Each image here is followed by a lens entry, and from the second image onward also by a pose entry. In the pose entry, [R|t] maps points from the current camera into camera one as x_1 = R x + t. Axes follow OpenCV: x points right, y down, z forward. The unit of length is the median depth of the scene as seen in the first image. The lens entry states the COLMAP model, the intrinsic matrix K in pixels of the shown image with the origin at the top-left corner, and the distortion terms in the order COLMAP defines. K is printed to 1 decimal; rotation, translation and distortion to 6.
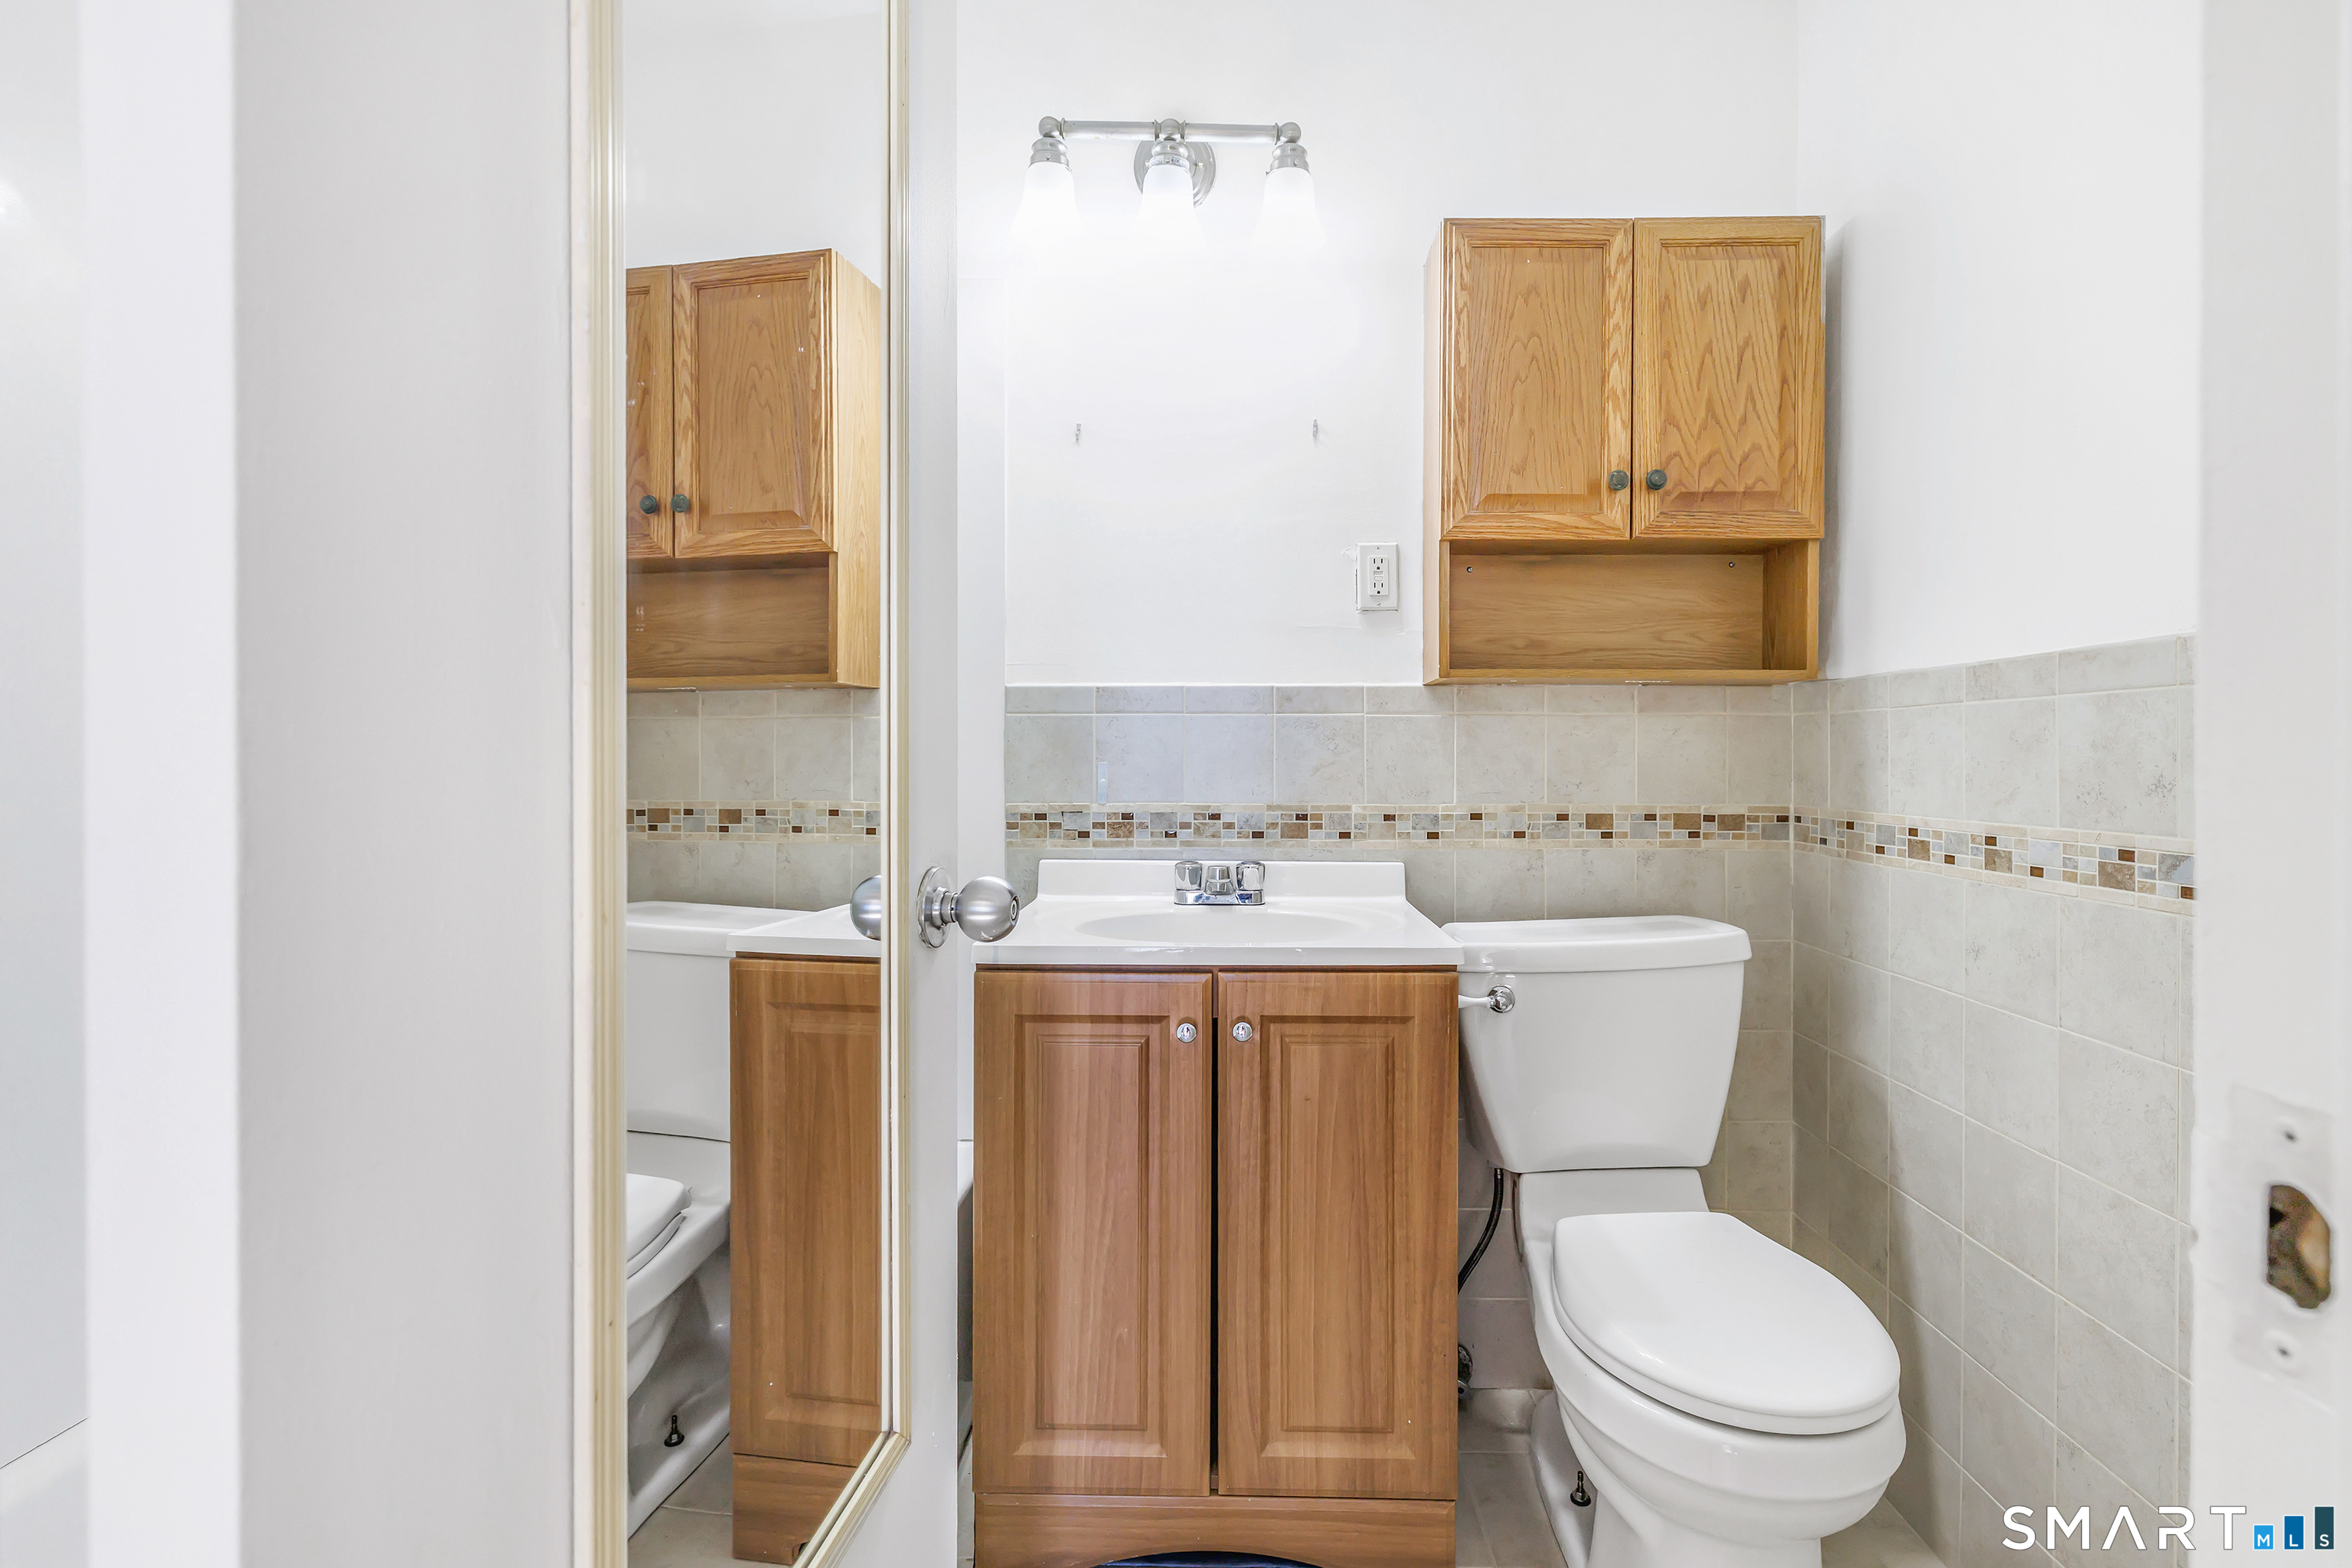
lens RADIAL K [[1063.3, 0, 1209.8], [0, 1063.3, 770.3], [0, 0, 1]] dist [0.000526, 0.000313]
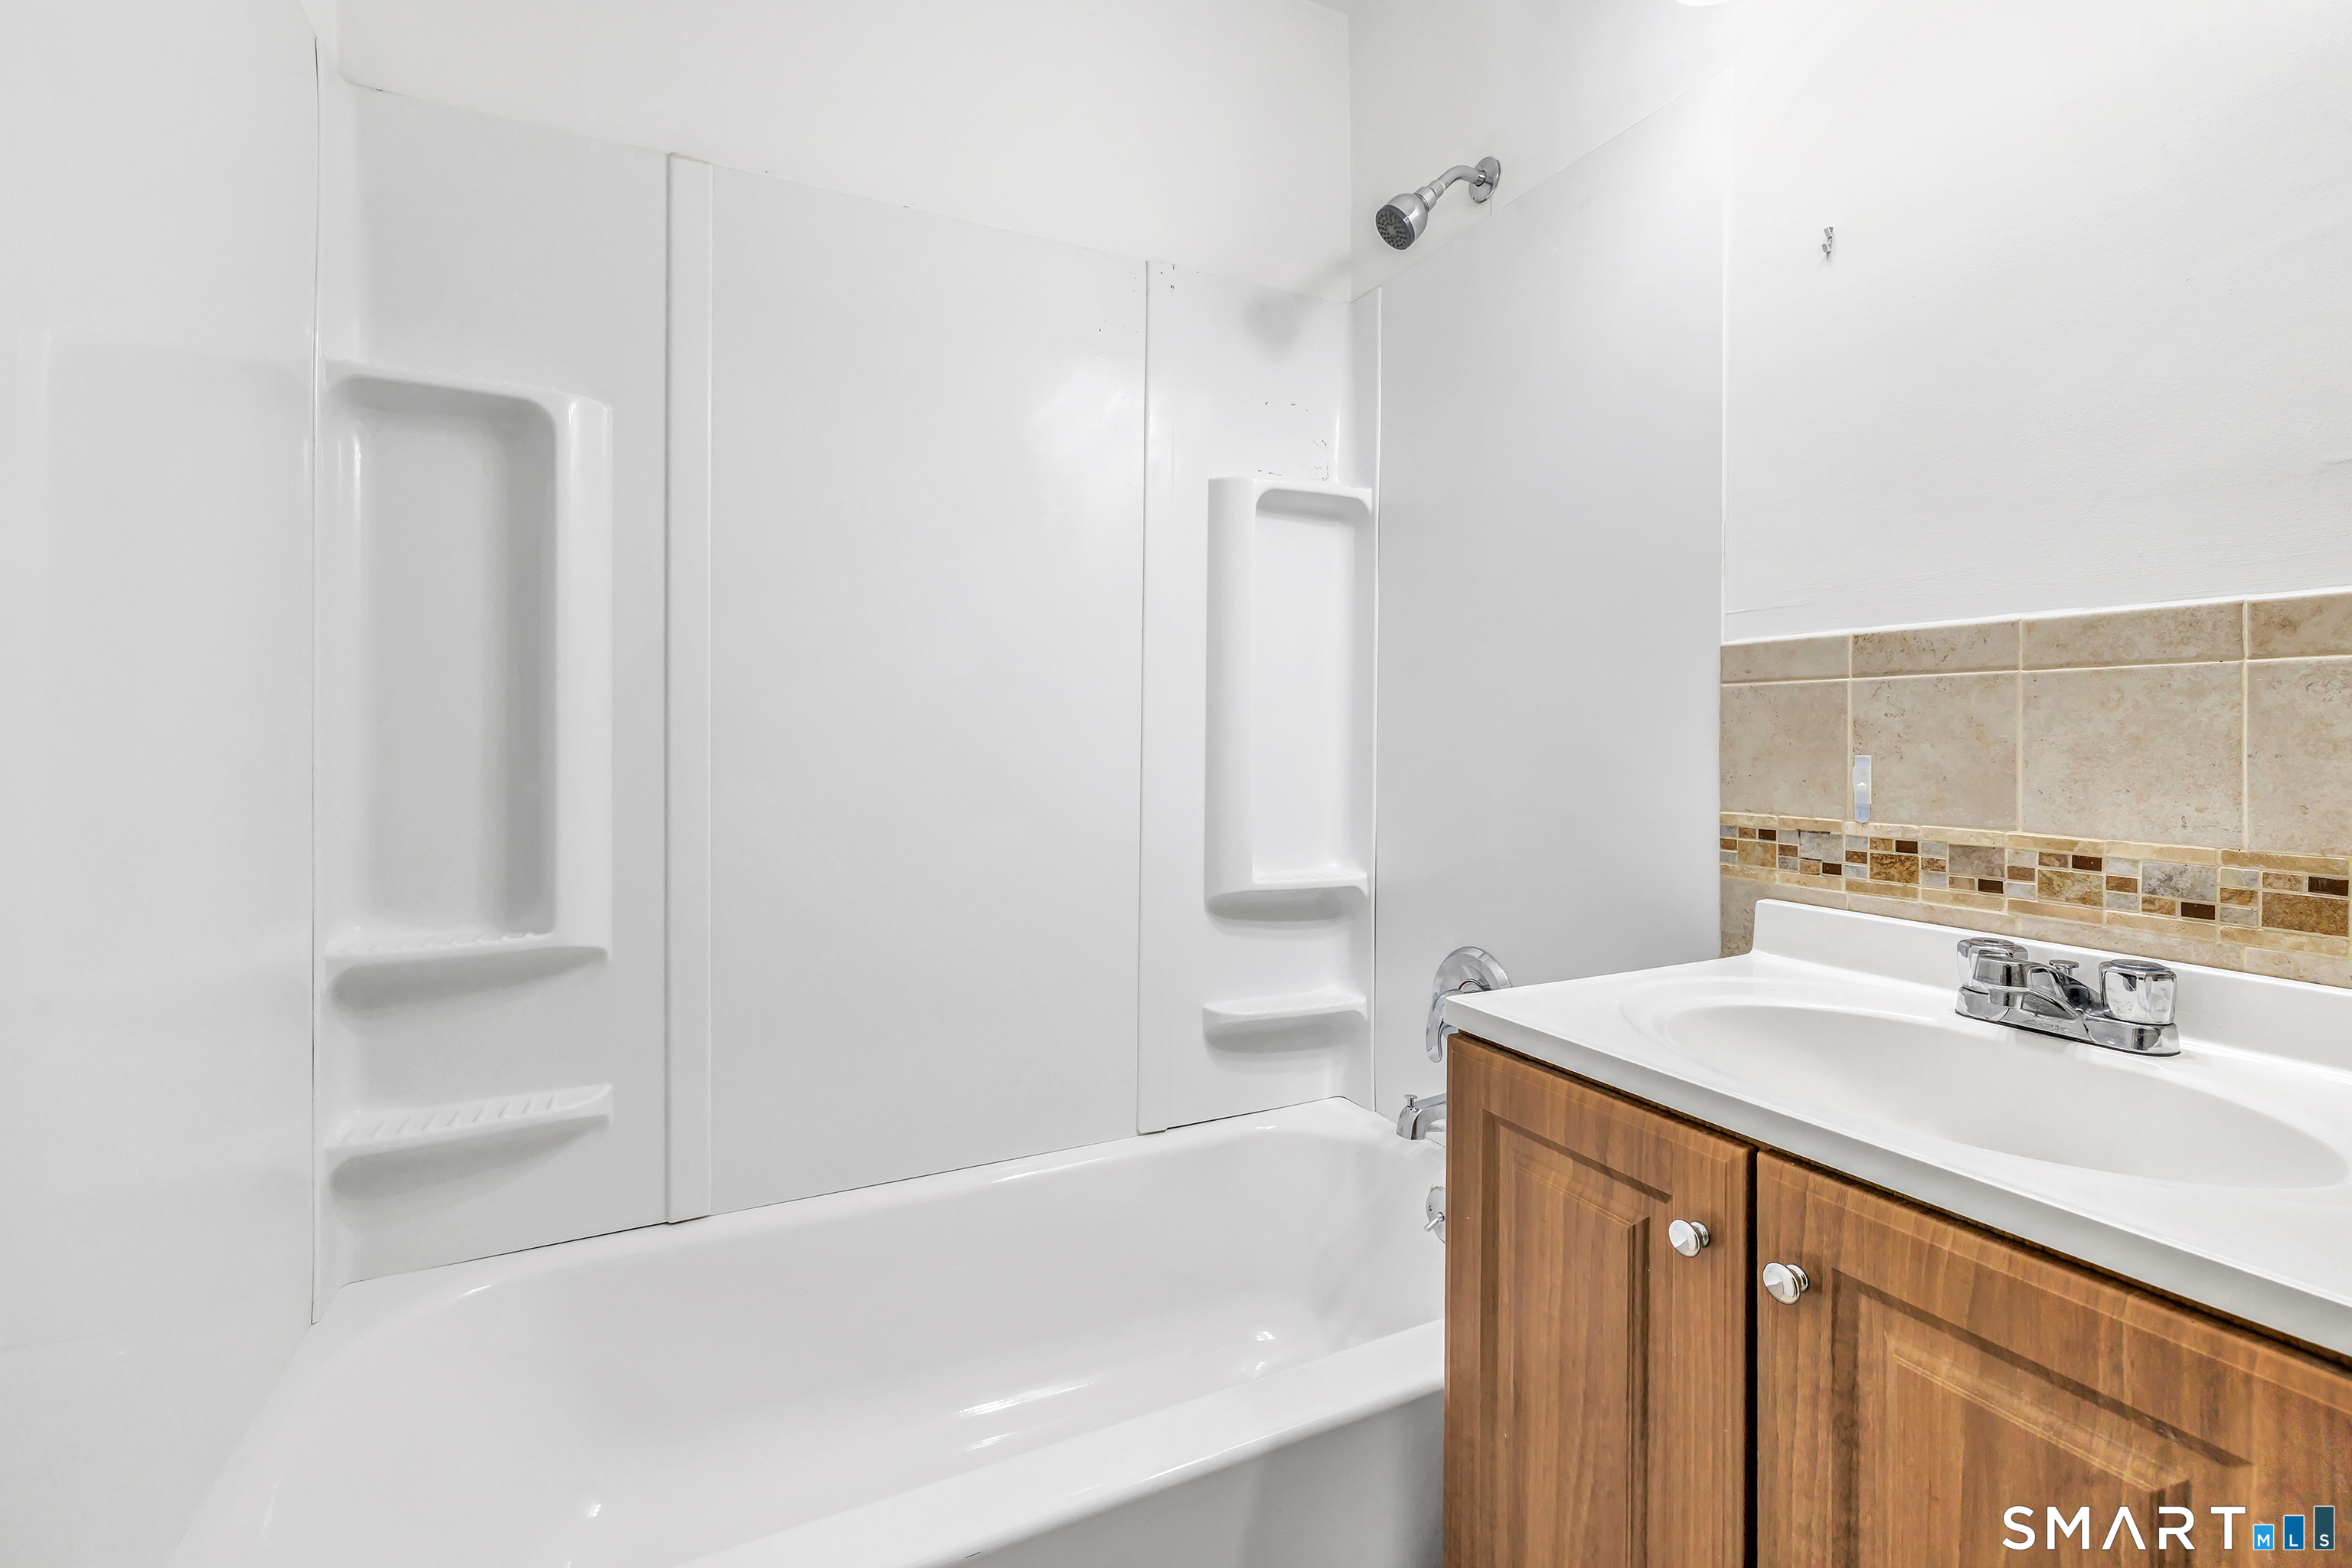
lens RADIAL K [[1030.2, 0, 1177.9], [0, 1030.2, 735.5], [0, 0, 1]] dist [0.001660, 0.000285]
pose [[0.453181, -0.000157, -0.891419, 0.279907], [-0.009817, 0.999938, -0.005167, -0.013508], [0.891365, 0.011092, 0.453151, 0.407608]]
